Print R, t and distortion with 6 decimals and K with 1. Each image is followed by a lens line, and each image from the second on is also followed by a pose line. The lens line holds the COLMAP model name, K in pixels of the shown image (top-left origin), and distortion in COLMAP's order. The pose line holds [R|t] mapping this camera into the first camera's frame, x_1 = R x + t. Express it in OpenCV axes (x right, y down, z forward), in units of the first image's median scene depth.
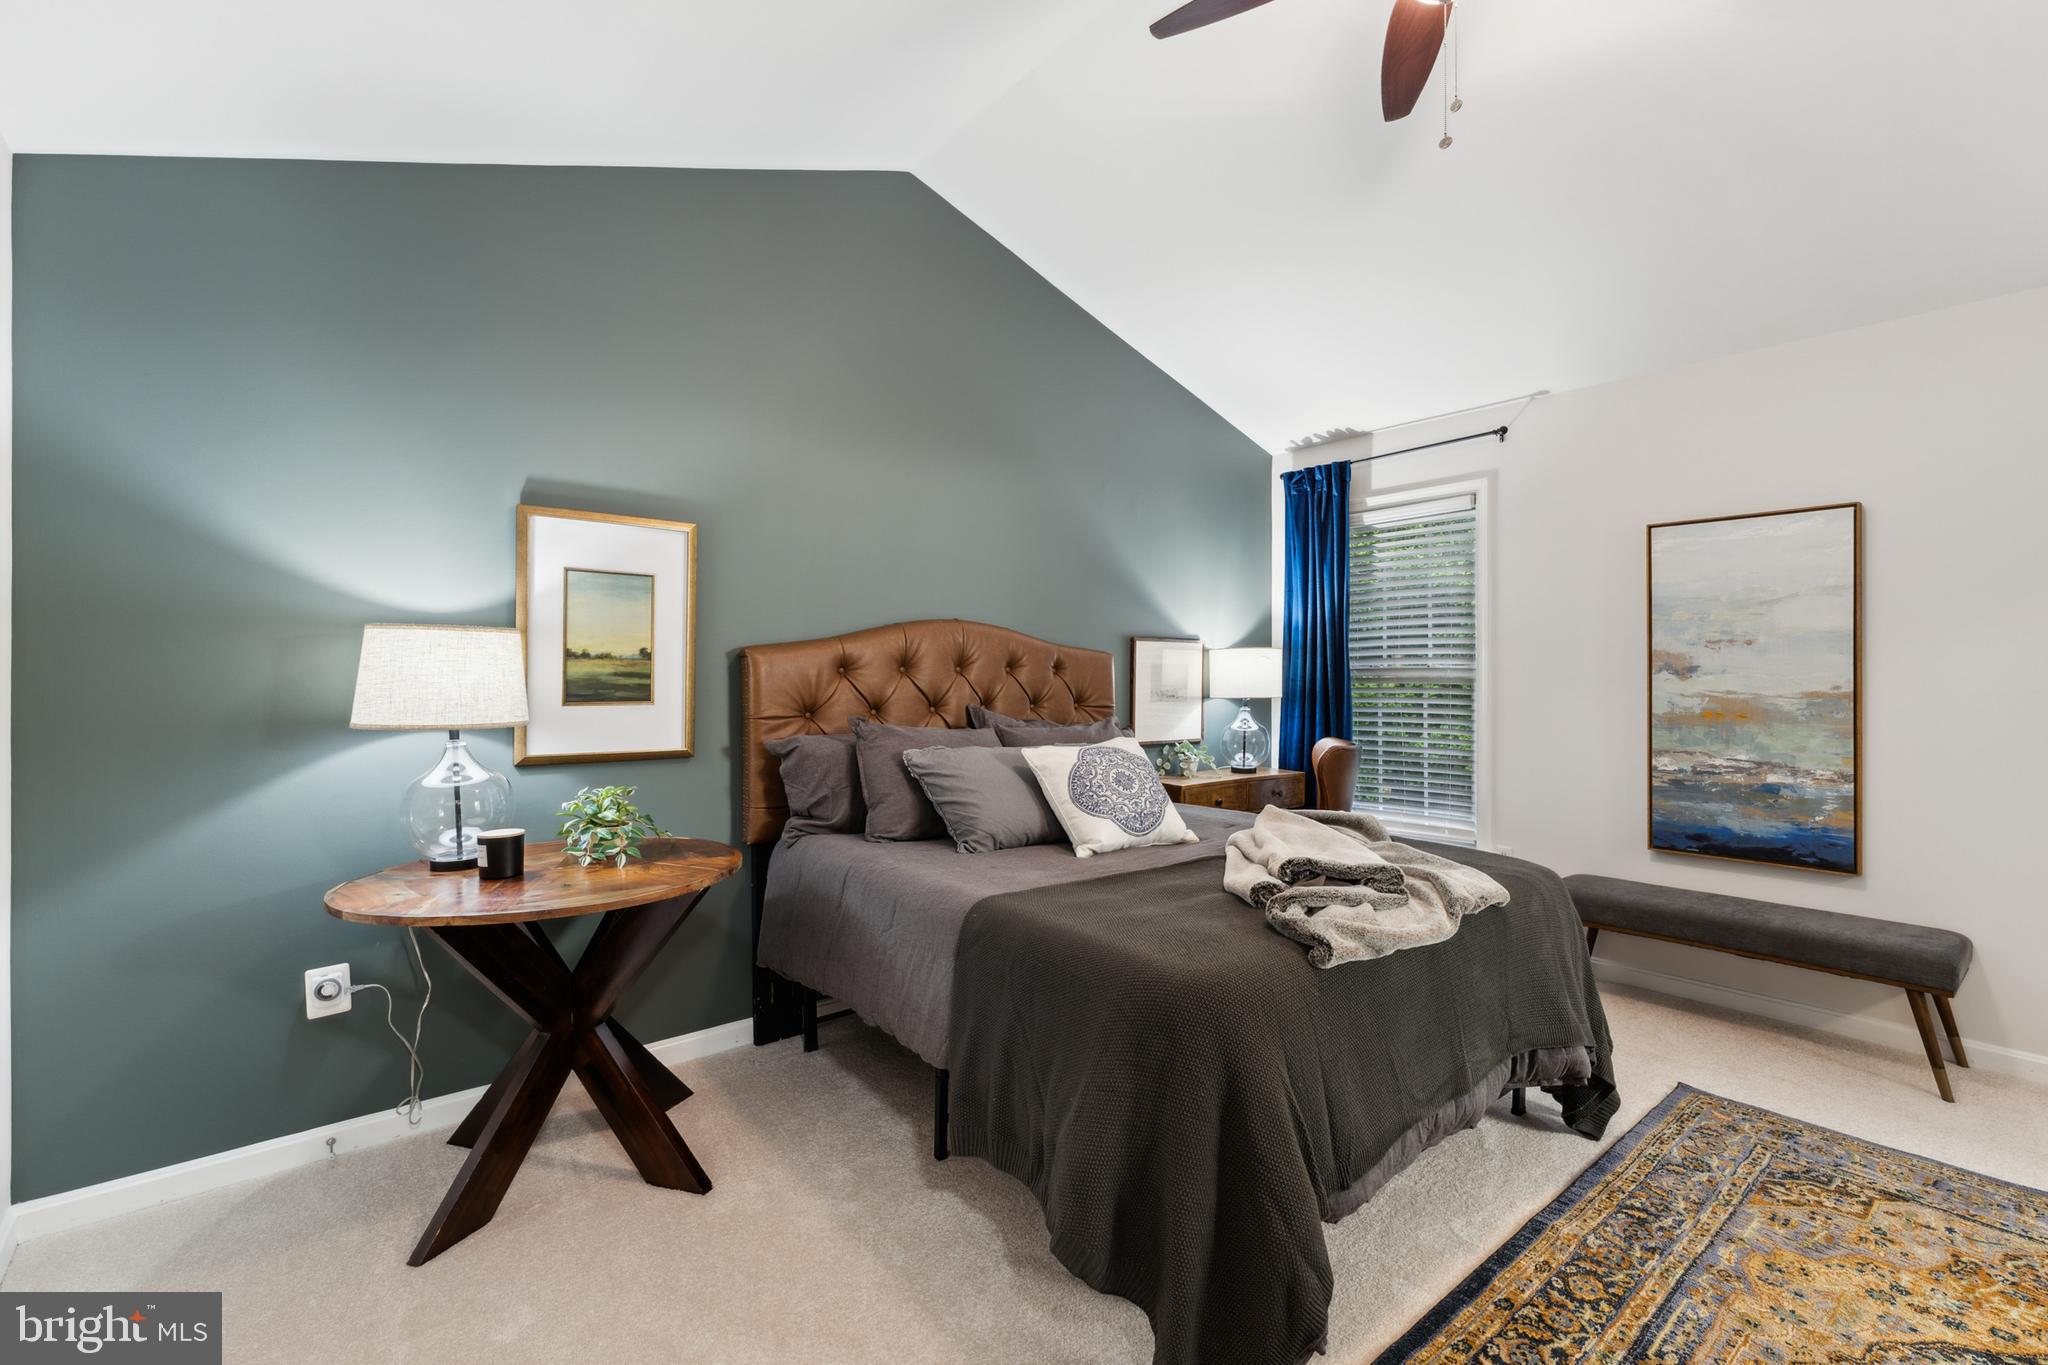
lens RADIAL K [[920.3, 0, 1026.6], [0, 920.3, 685.5], [0, 0, 1]] dist [-0.000775, 0.000185]
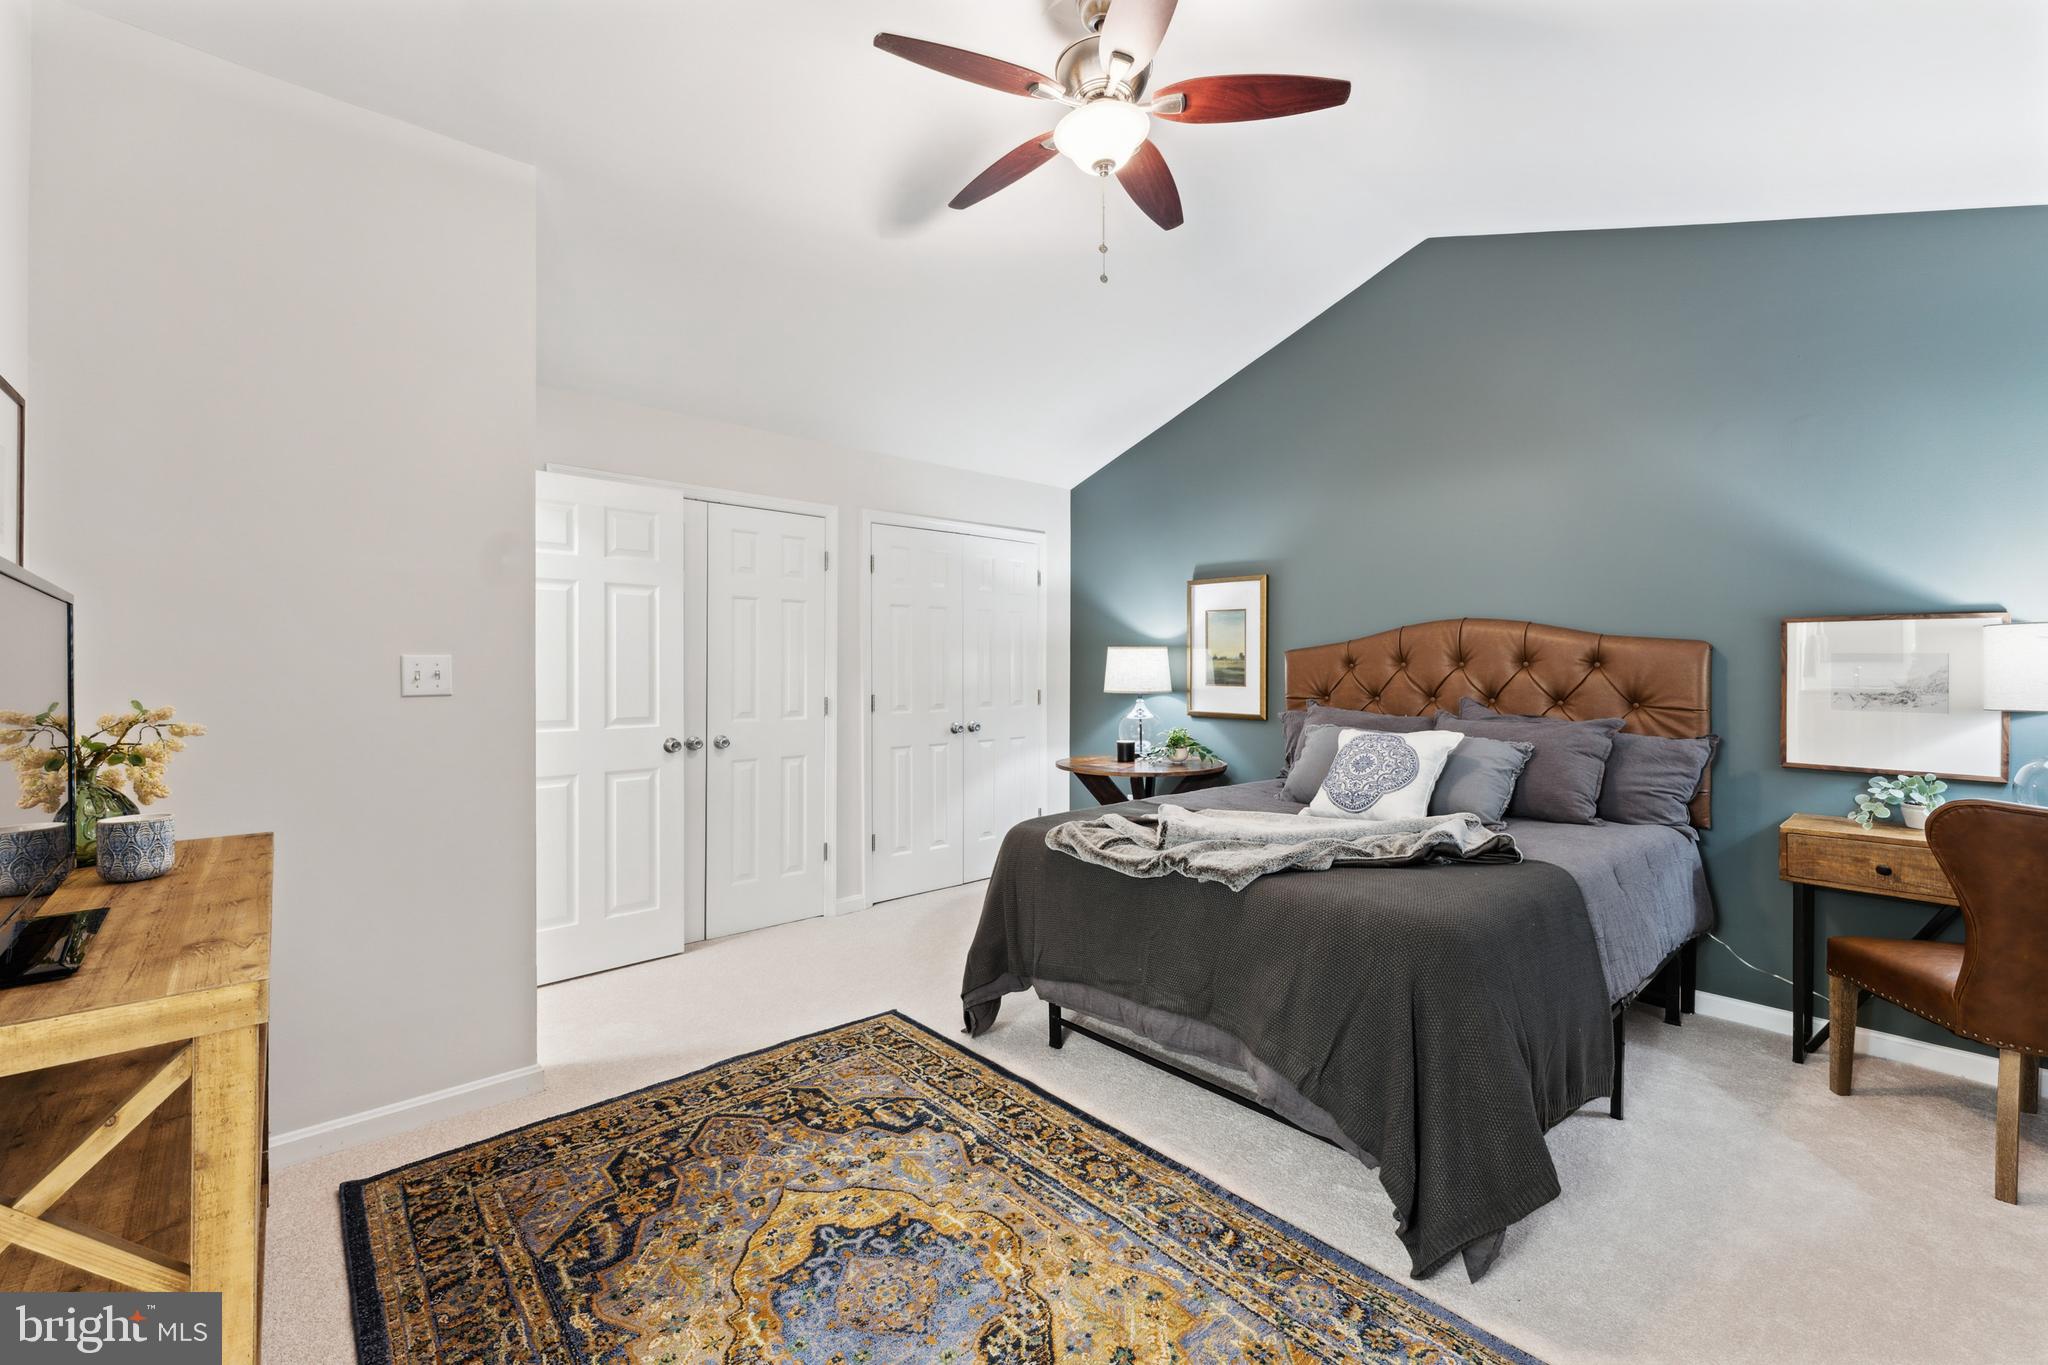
lens RADIAL K [[836.3, 0, 1023.3], [0, 836.3, 671.1], [0, 0, 1]] dist [0.001087, 0.000363]
pose [[0.030711, 0.003913, -0.999521, 1.162473], [-0.009577, 0.999948, 0.003620, -0.009806], [0.999482, 0.009462, 0.030747, 0.578876]]
